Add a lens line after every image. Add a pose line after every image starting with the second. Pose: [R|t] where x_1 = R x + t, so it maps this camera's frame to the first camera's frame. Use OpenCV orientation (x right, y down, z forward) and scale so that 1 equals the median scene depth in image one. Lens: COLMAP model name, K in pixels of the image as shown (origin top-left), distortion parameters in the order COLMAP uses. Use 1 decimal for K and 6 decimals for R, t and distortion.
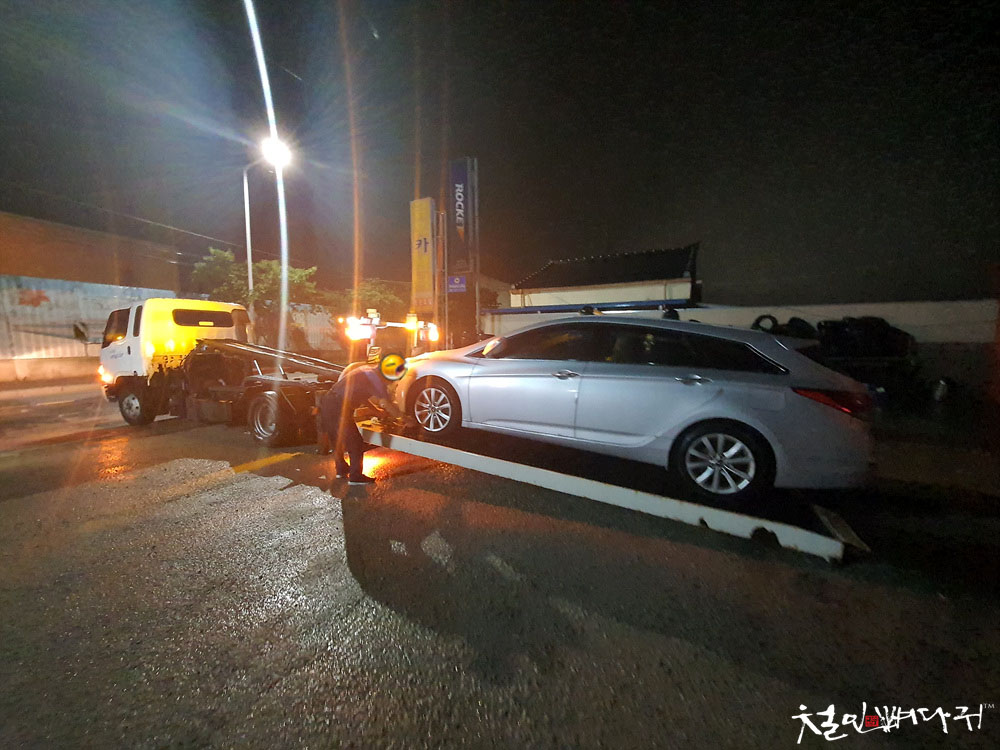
lens RADIAL K [[380.1, 0, 500.3], [0, 380.1, 377.0], [0, 0, 1]] dist [0.015013, -0.007670]
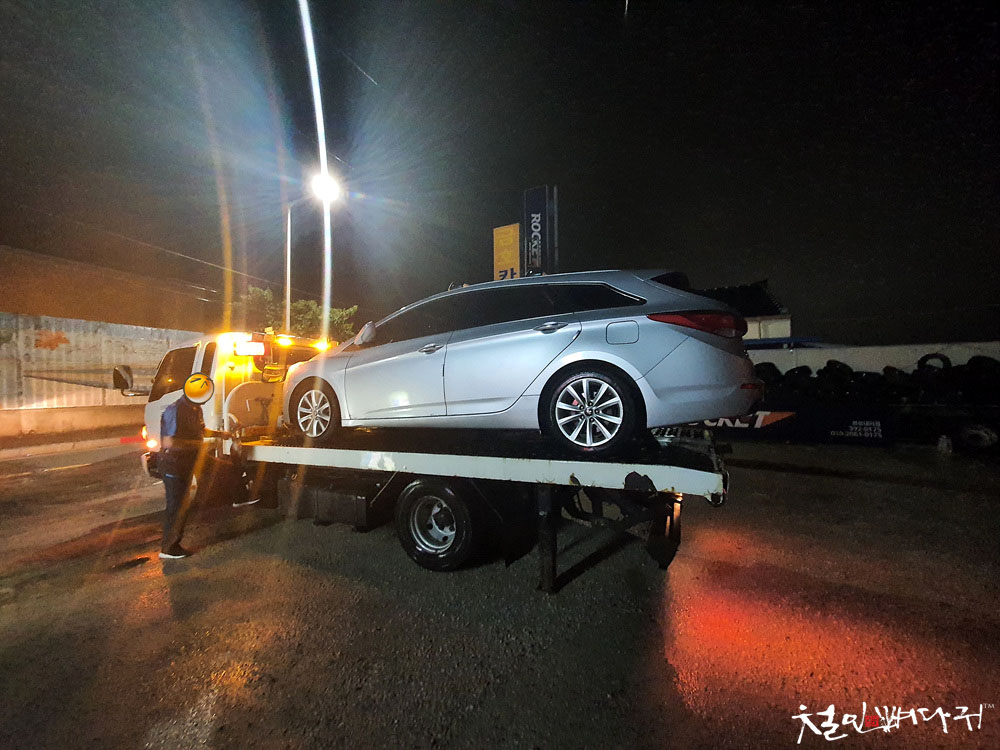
lens RADIAL K [[380.1, 0, 500.3], [0, 380.1, 377.0], [0, 0, 1]] dist [0.015013, -0.007670]
pose [[0.999976, -0.004732, -0.005011, -0.177092], [0.004141, 0.993710, -0.111904, -0.017831], [0.005508, 0.111881, 0.993706, 0.133381]]
